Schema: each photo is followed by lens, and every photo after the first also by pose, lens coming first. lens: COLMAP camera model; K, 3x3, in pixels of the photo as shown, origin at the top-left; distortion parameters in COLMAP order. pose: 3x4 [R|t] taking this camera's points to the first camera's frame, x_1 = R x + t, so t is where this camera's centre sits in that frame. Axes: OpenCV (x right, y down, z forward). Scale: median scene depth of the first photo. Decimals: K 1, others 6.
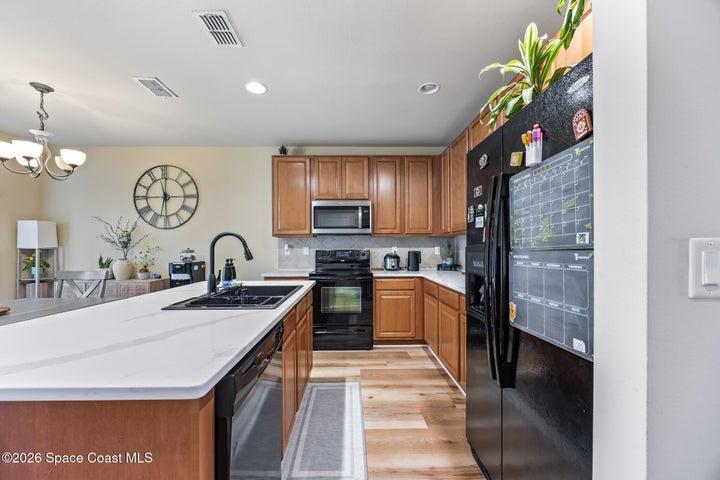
lens RADIAL K [[275.3, 0, 356.8], [0, 275.3, 242.8], [0, 0, 1]] dist [-0.002414, 0.000031]
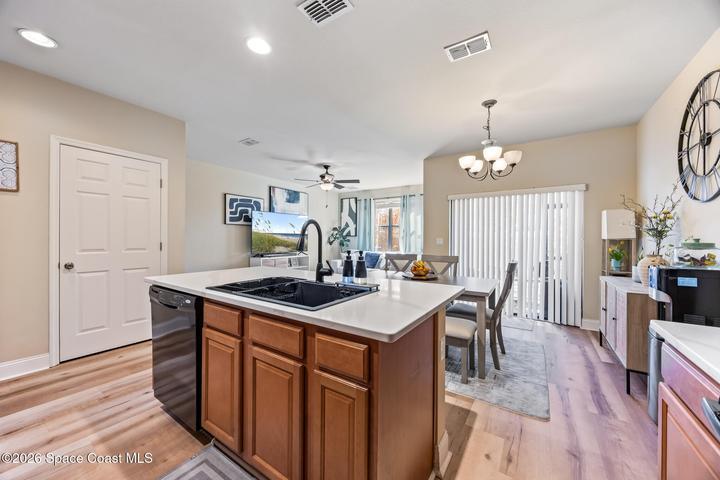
lens RADIAL K [[271.0, 0, 356.7], [0, 271.0, 239.7], [0, 0, 1]] dist [-0.003916, 0.000029]
pose [[-0.577633, 0.003696, -0.816288, 0.094675], [0.008073, 0.999967, -0.001185, 0.014490], [0.816256, -0.007275, -0.577644, 0.759261]]
